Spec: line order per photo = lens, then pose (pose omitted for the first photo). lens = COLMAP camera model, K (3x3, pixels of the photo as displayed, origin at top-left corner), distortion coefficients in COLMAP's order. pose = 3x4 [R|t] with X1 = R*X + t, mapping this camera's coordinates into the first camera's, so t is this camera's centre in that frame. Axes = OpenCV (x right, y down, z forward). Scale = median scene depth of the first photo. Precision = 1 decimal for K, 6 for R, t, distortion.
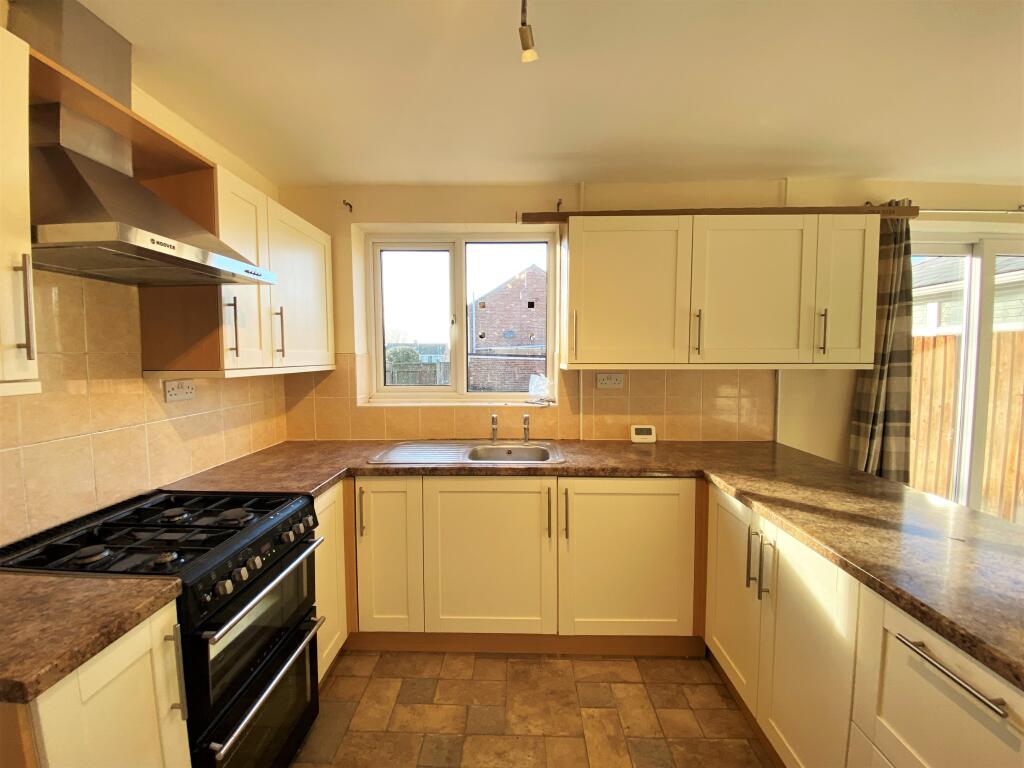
lens RADIAL K [[414.6, 0, 512.0], [0, 414.6, 384.0], [0, 0, 1]] dist [0.016545, -0.021381]
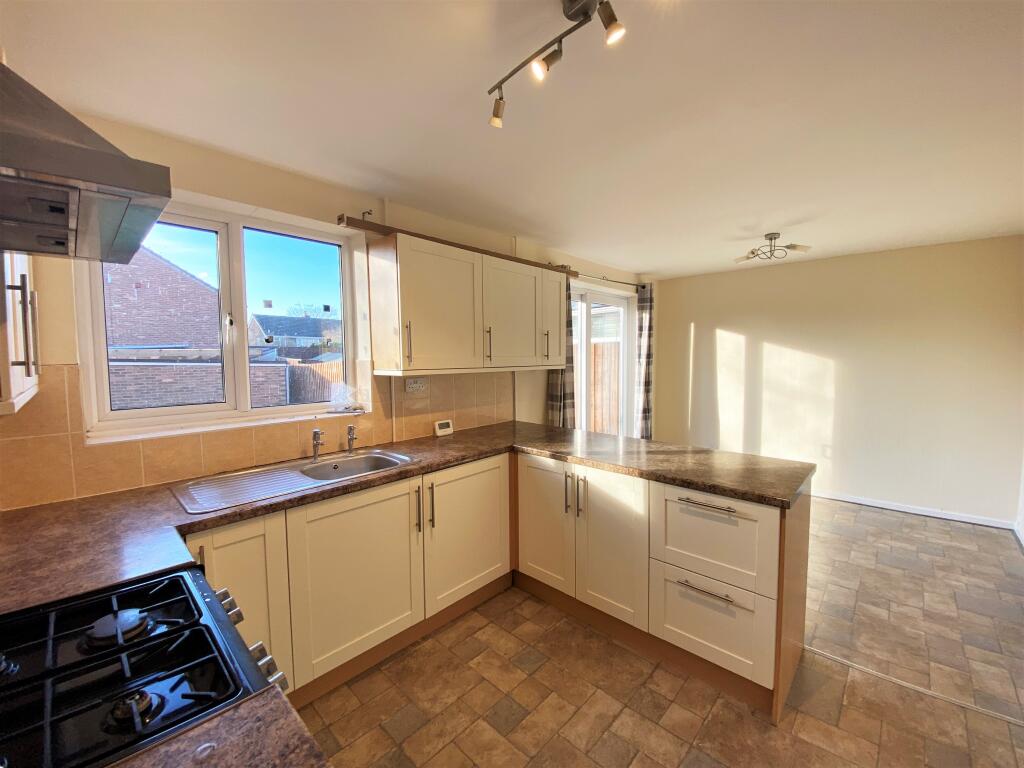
lens RADIAL K [[401.3, 0, 512.9], [0, 401.3, 382.7], [0, 0, 1]] dist [0.001050, -0.016970]
pose [[0.670151, -0.052171, 0.740389, -0.413320], [0.057300, 0.998186, 0.018472, -0.018925], [-0.740010, 0.030046, 0.671925, 0.092144]]
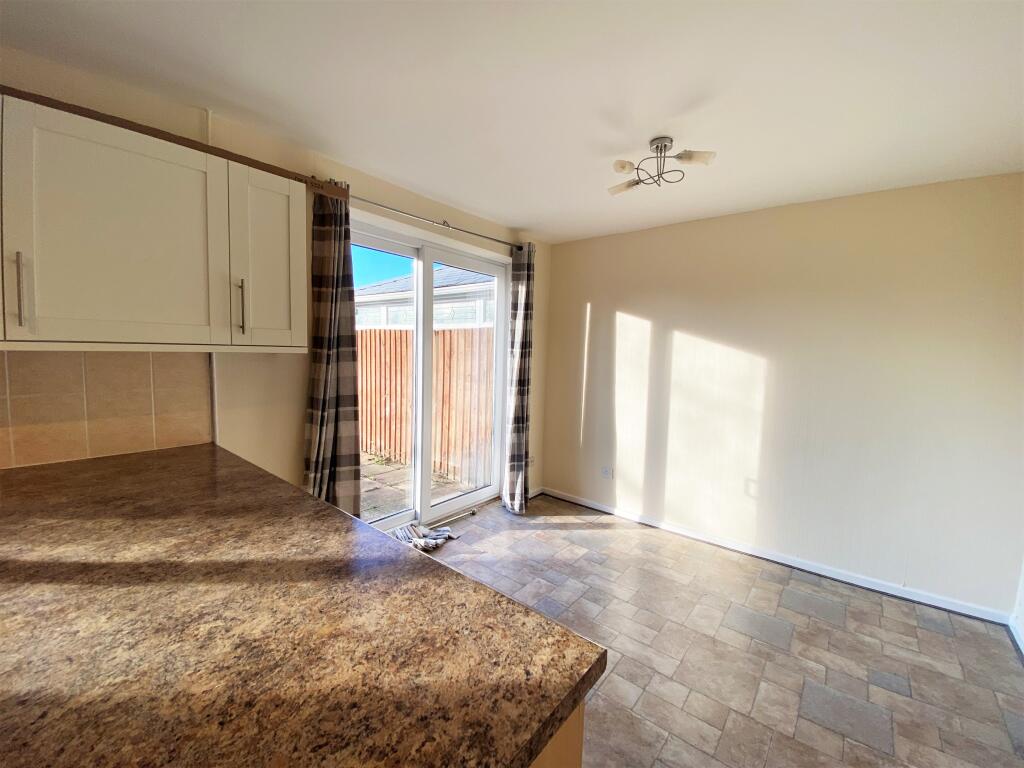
lens RADIAL K [[414.6, 0, 512.0], [0, 414.6, 384.0], [0, 0, 1]] dist [0.016545, -0.021381]
pose [[0.604328, -0.043208, 0.795563, 0.380653], [0.018771, 0.999023, 0.039999, 0.003884], [-0.796514, -0.009239, 0.604549, 0.064887]]
